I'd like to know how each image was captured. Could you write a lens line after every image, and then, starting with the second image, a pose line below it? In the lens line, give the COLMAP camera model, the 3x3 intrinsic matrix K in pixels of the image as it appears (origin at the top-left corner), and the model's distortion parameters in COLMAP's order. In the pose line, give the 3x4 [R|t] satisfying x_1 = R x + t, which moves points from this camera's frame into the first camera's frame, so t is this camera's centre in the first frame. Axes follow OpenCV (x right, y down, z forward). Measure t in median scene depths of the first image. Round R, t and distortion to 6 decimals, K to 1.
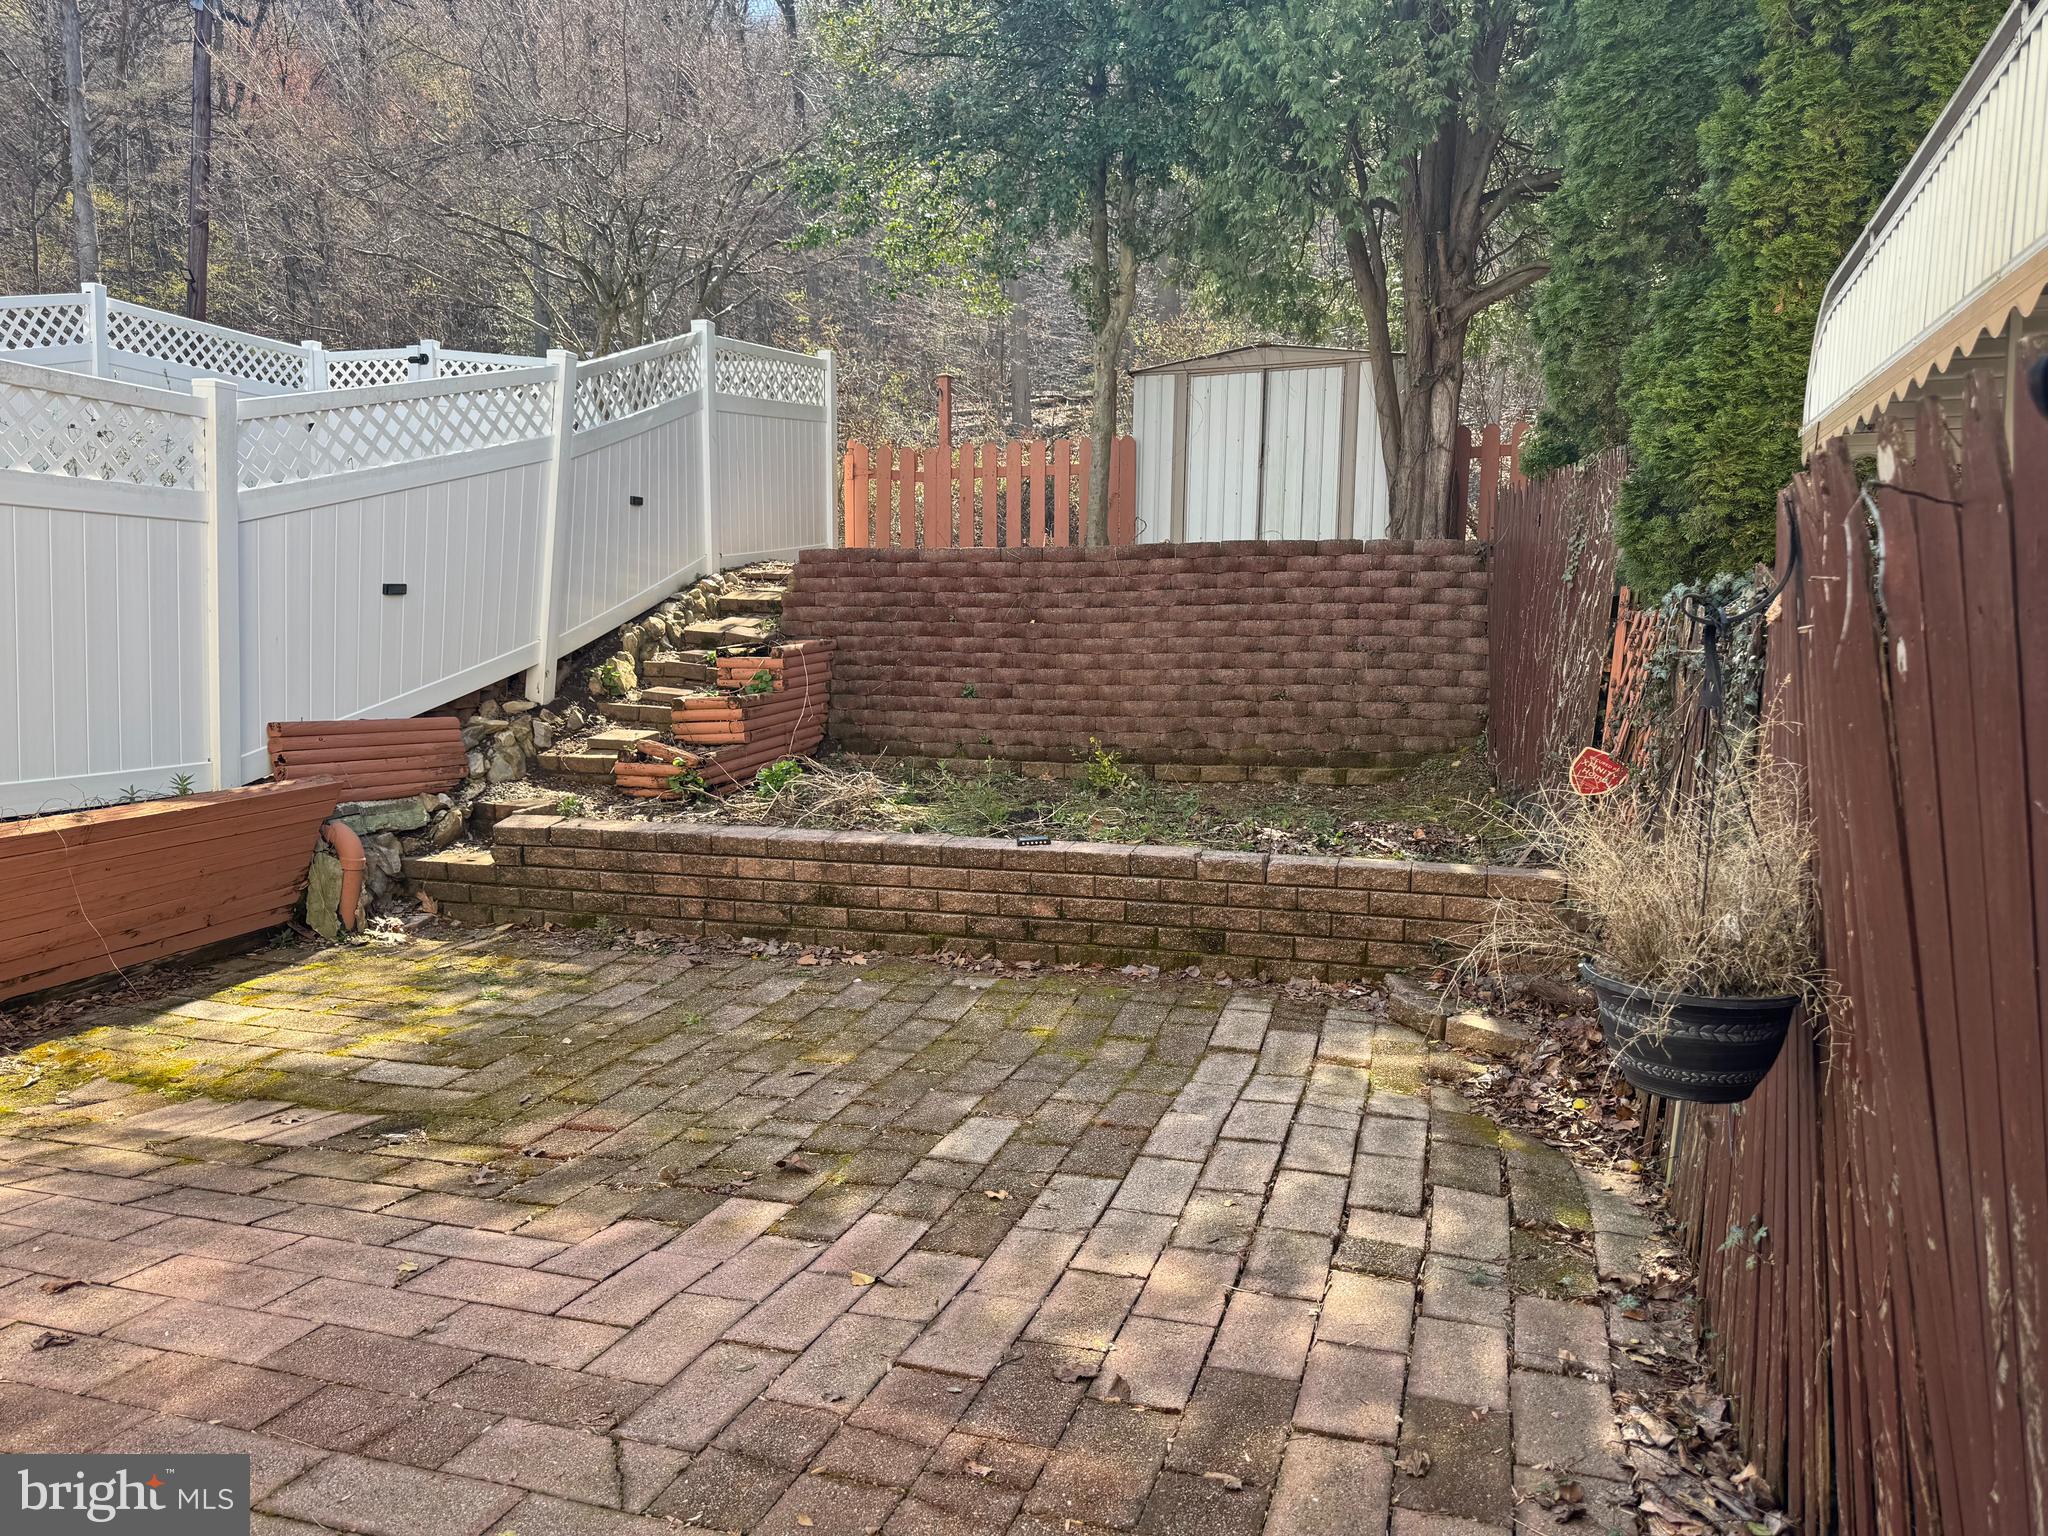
lens RADIAL K [[1483.7, 0, 1024.0], [0, 1483.7, 768.0], [0, 0, 1]] dist [0.202955, -0.467141]
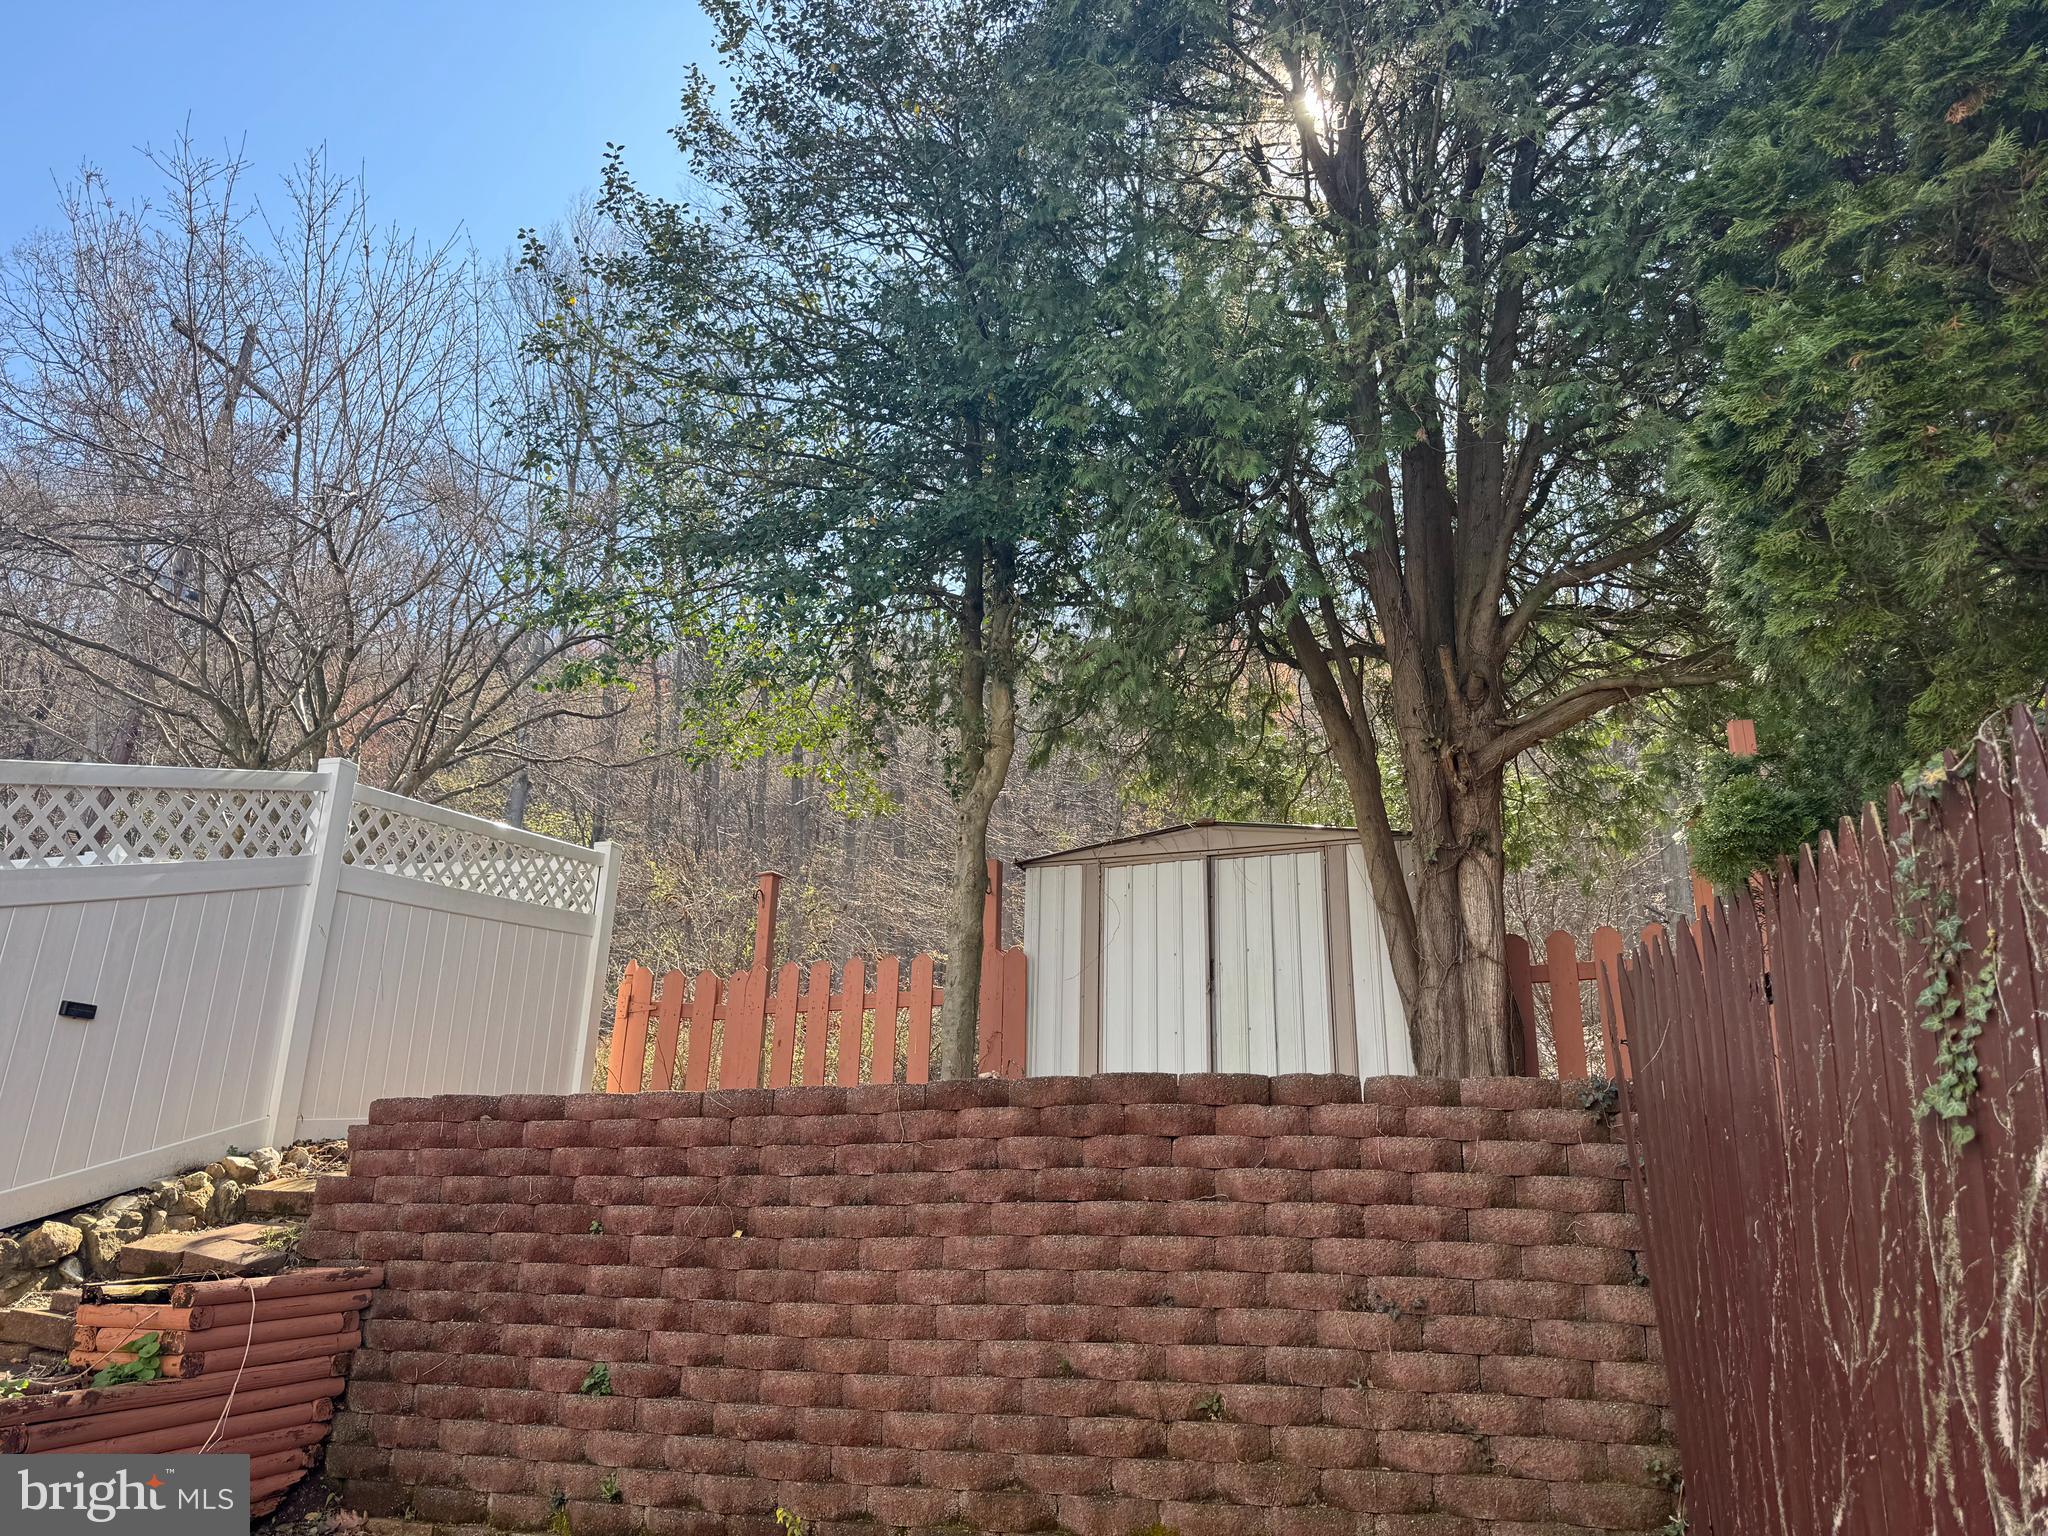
lens RADIAL K [[1428.1, 0, 1024.0], [0, 1428.1, 768.0], [0, 0, 1]] dist [0.052856, -0.068270]
pose [[0.999458, 0.001430, -0.032899, 0.123539], [-0.014643, 0.914147, -0.405119, -0.046696], [0.029495, 0.405381, 0.913672, 0.492066]]
